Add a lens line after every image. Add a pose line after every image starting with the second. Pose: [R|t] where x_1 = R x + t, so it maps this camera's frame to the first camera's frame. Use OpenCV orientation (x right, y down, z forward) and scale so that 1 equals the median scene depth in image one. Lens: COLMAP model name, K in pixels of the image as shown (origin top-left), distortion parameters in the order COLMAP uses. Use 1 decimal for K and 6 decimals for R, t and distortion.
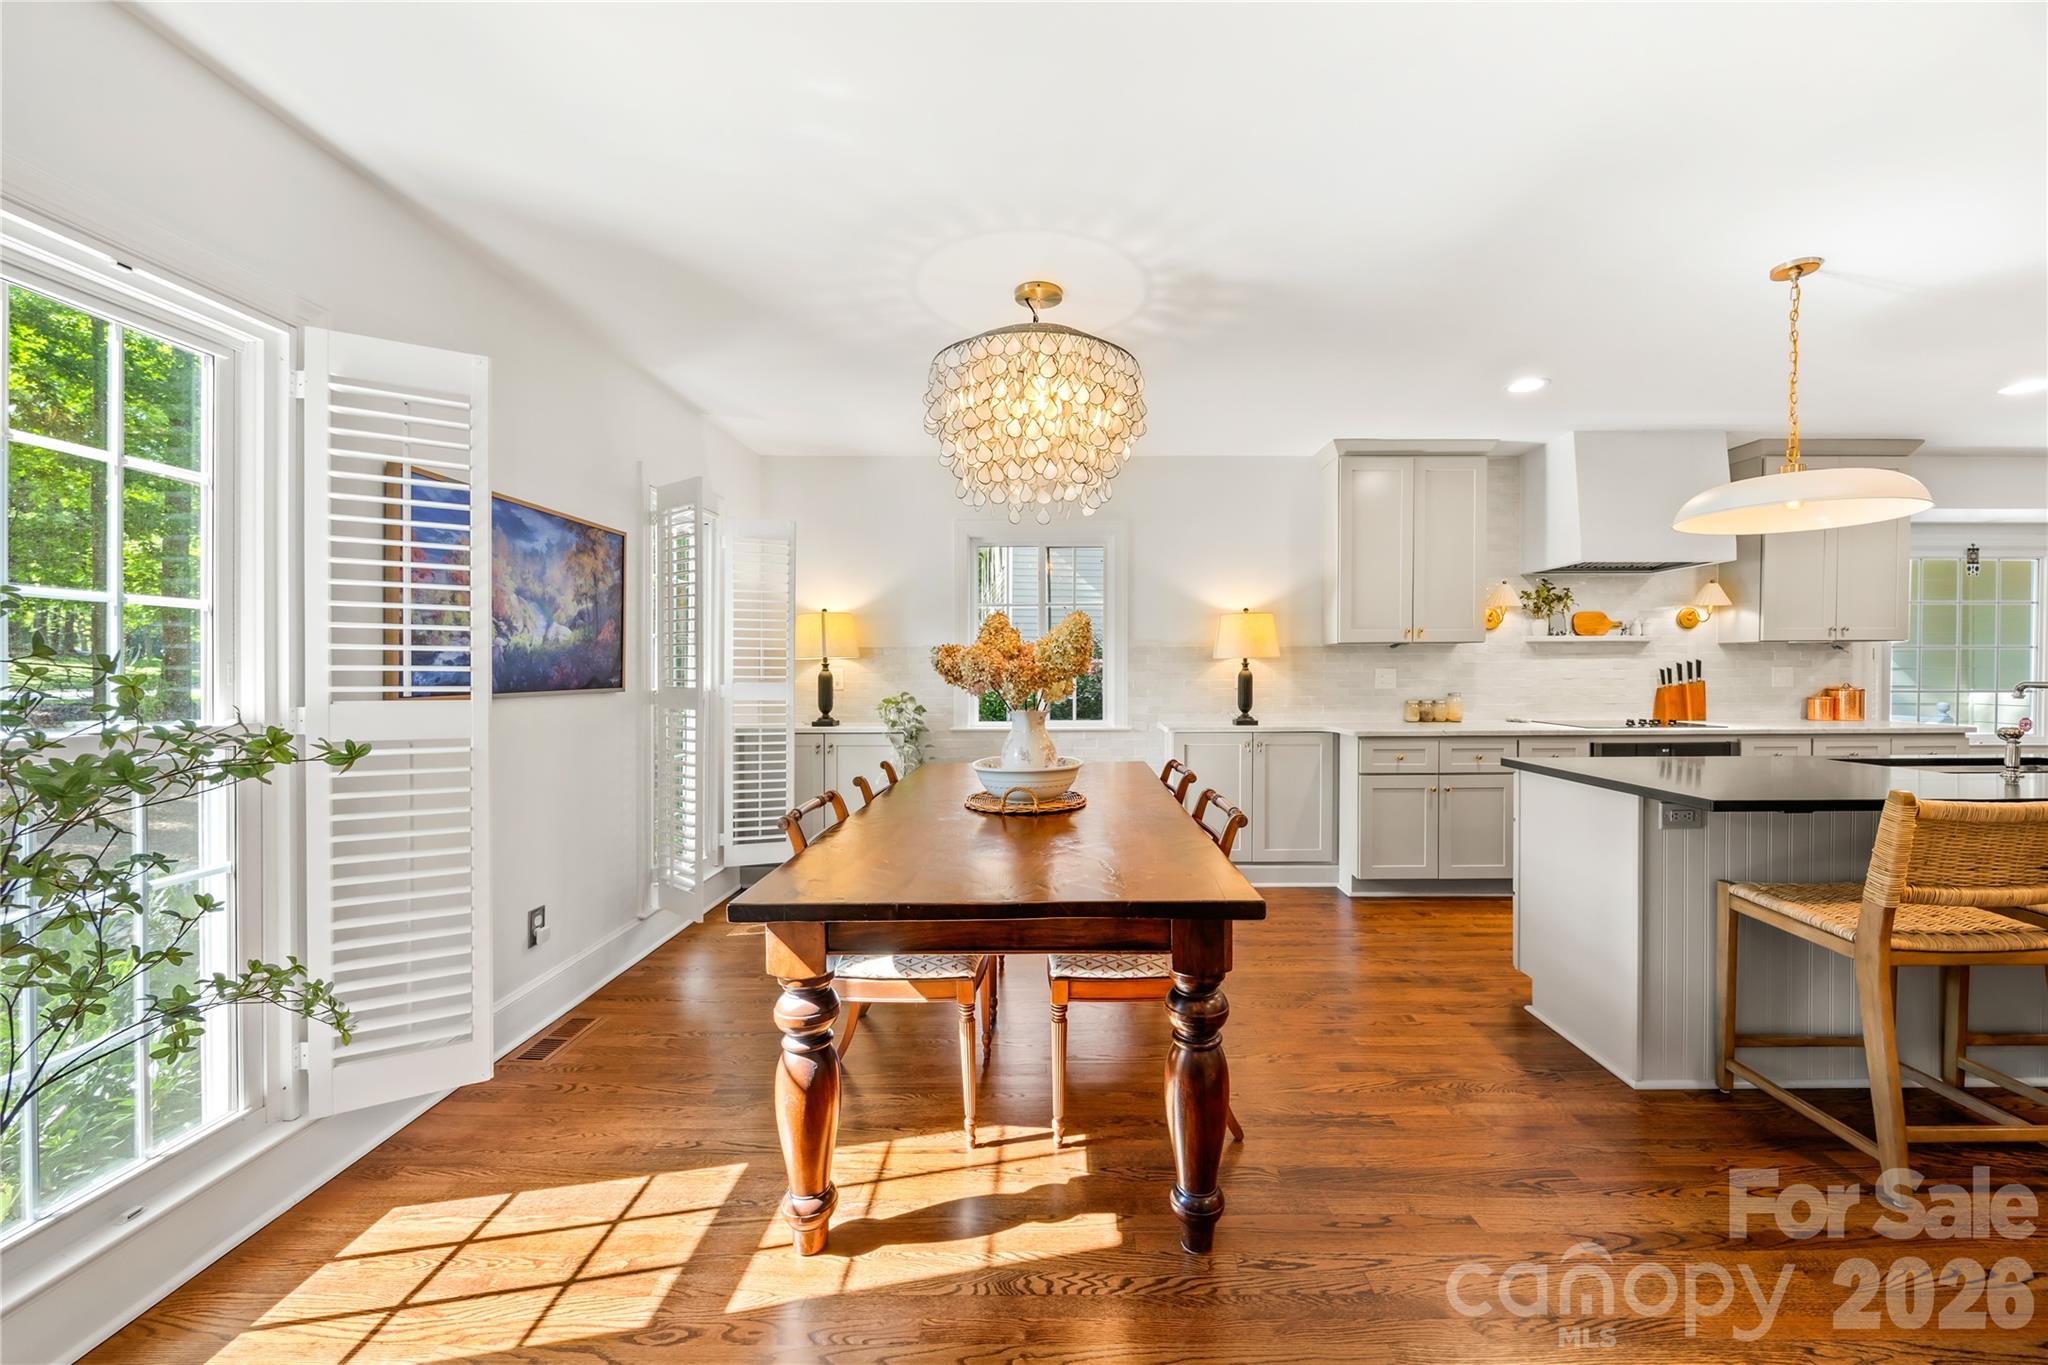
lens RADIAL K [[788.7, 0, 1056.9], [0, 788.7, 678.8], [0, 0, 1]] dist [-0.001117, -0.000887]
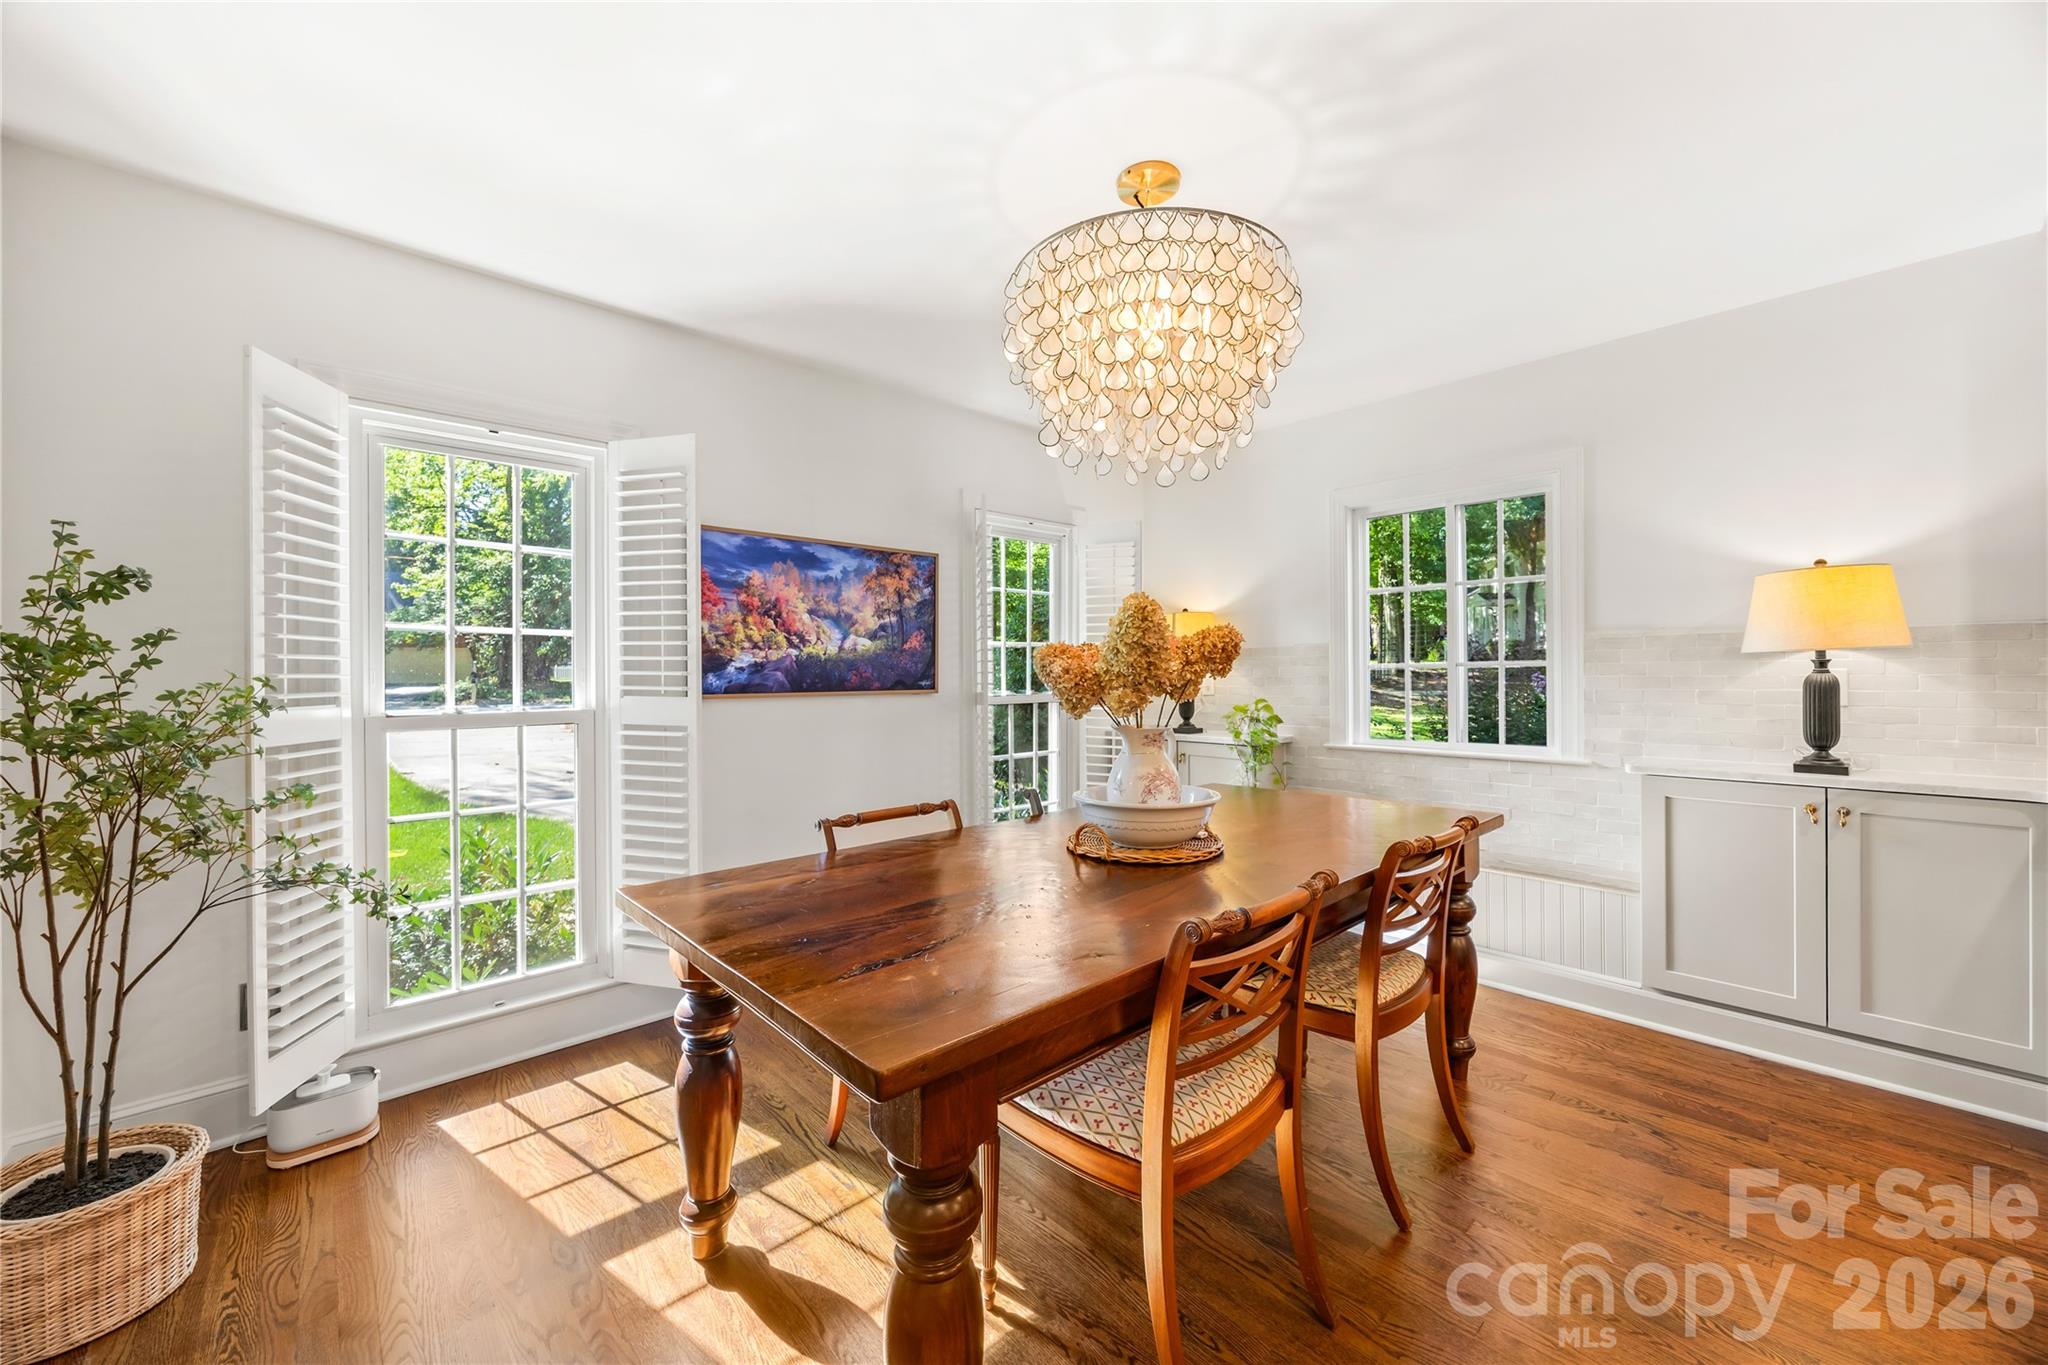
lens RADIAL K [[788.7, 0, 1036.6], [0, 788.7, 677.7], [0, 0, 1]] dist [-0.001117, -0.000887]
pose [[0.685293, 0.002455, -0.728263, 0.292353], [-0.005769, 0.999981, -0.002058, -0.003790], [0.728245, 0.005611, 0.685294, 0.255611]]
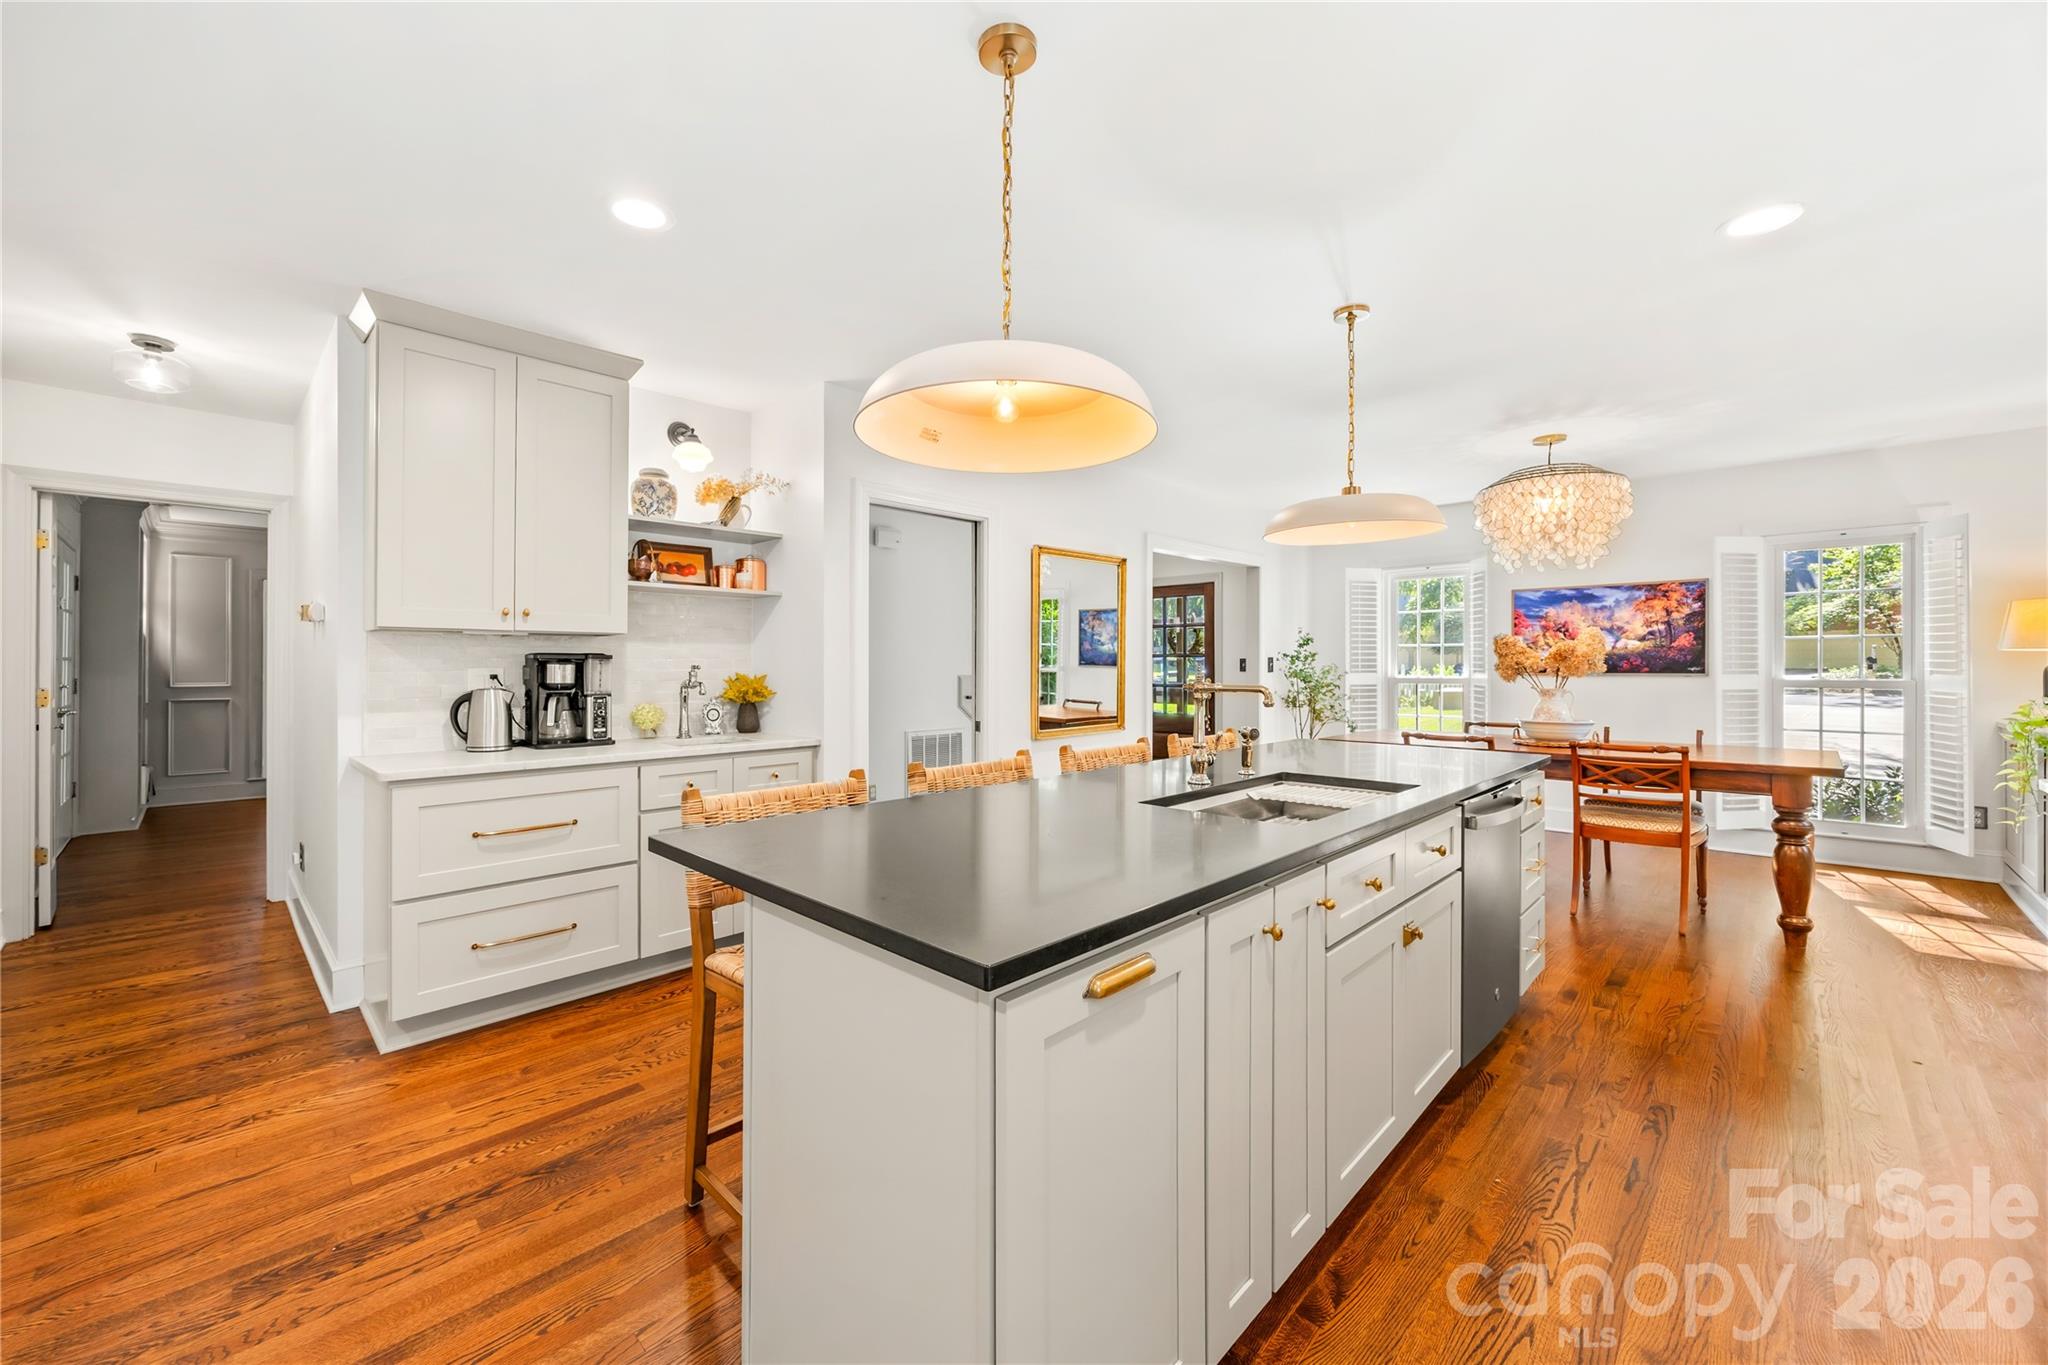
lens RADIAL K [[788.7, 0, 1011.9], [0, 788.7, 672.3], [0, 0, 1]] dist [-0.001117, -0.000887]
pose [[-0.700020, 0.013416, -0.713997, 1.252904], [-0.002925, 0.999761, 0.021652, -0.017549], [0.714117, 0.017245, -0.699814, 0.868810]]
